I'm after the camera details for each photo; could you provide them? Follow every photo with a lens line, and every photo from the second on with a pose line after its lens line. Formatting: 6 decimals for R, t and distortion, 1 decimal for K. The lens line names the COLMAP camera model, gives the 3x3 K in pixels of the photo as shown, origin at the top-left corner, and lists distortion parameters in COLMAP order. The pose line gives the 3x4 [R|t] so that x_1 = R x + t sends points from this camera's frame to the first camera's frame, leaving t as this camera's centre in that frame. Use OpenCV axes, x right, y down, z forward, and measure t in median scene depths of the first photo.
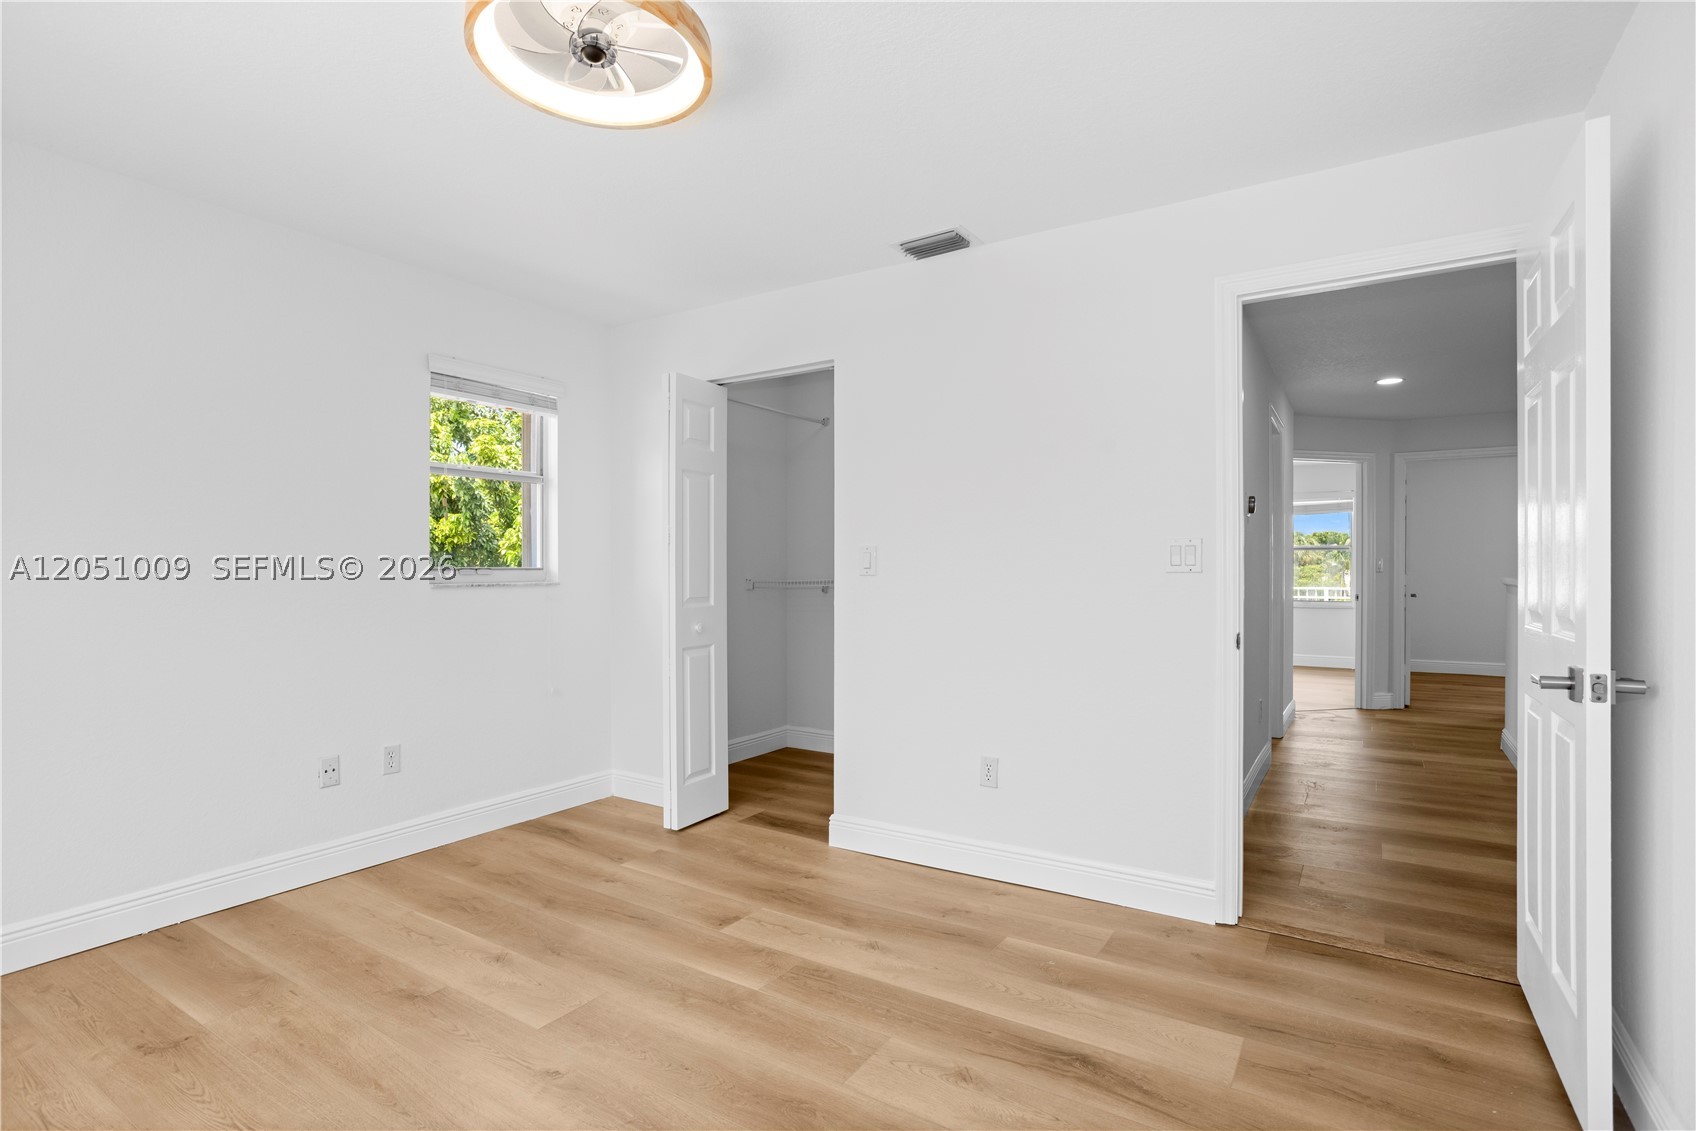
lens RADIAL K [[841.9, 0, 850.9], [0, 841.9, 570.0], [0, 0, 1]] dist [-0.066410, 0.034668]
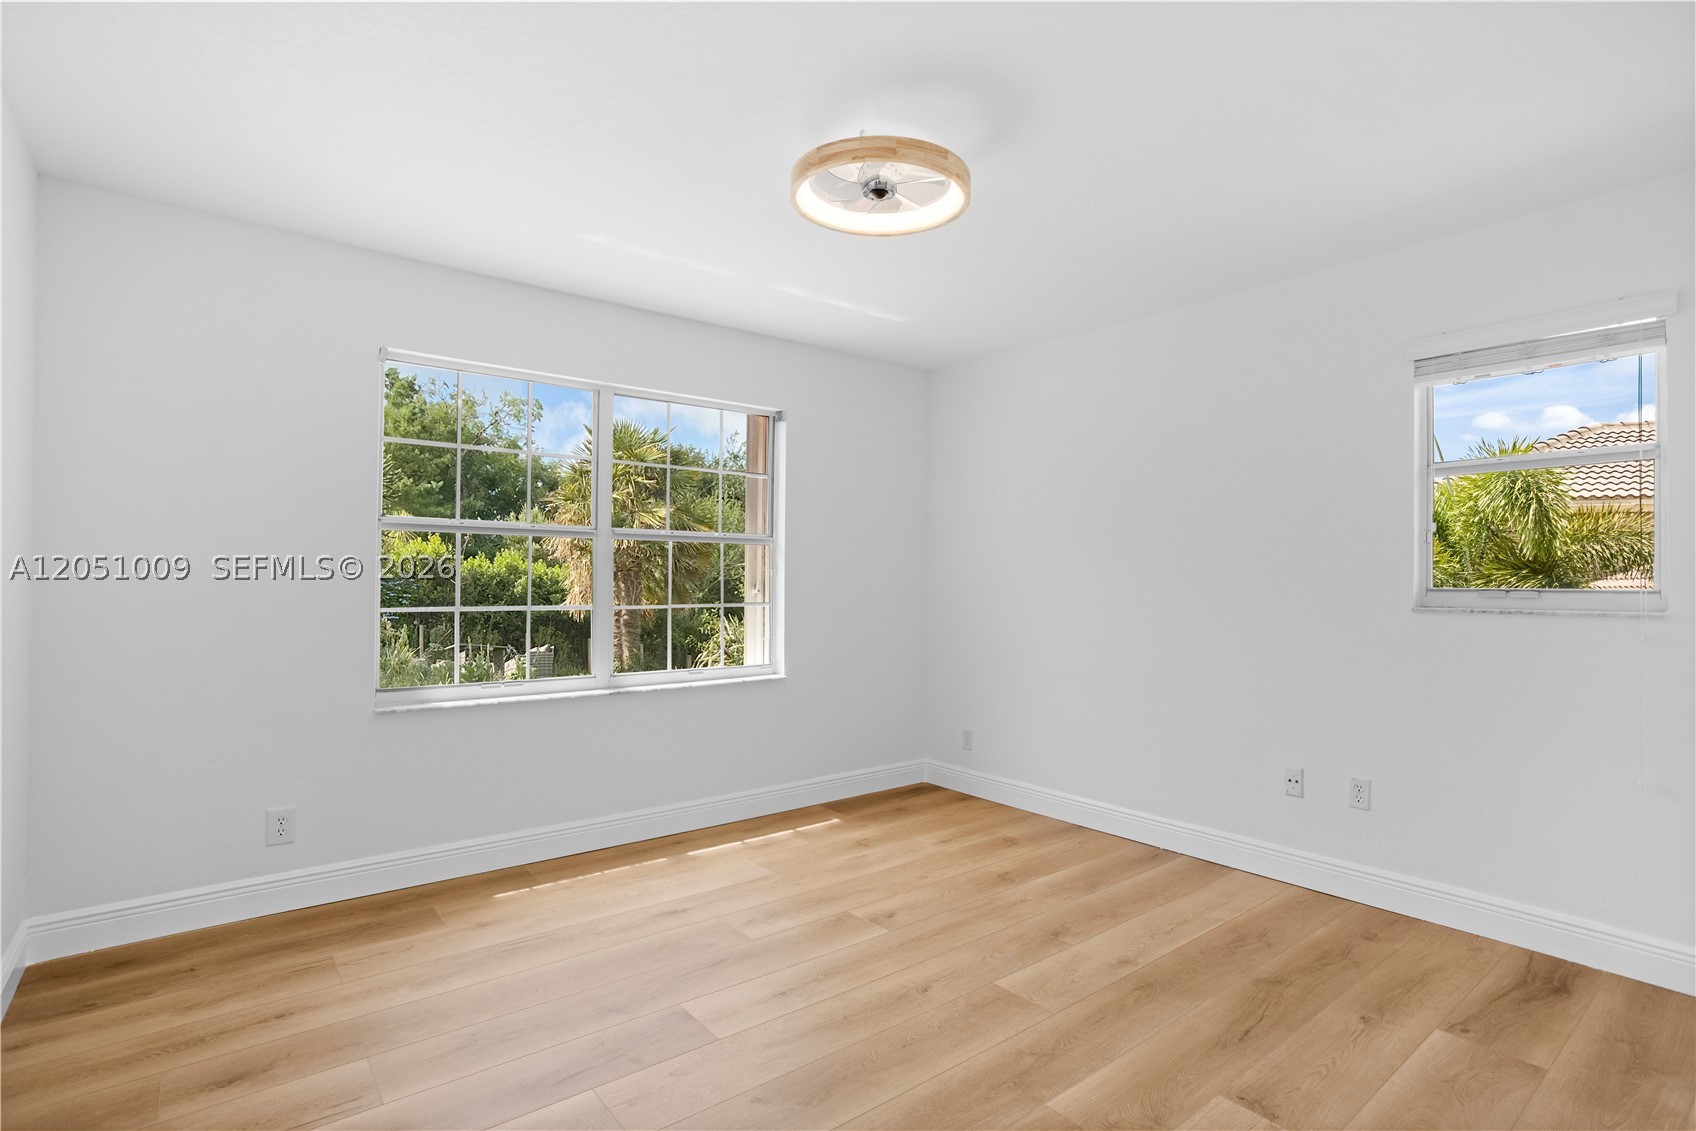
lens RADIAL K [[841.9, 0, 850.9], [0, 841.9, 570.0], [0, 0, 1]] dist [-0.066410, 0.034668]
pose [[-0.335373, -0.010568, -0.942026, 0.606567], [-0.010480, 0.999917, -0.007486, -0.011440], [0.942027, 0.007362, -0.335456, 0.910853]]
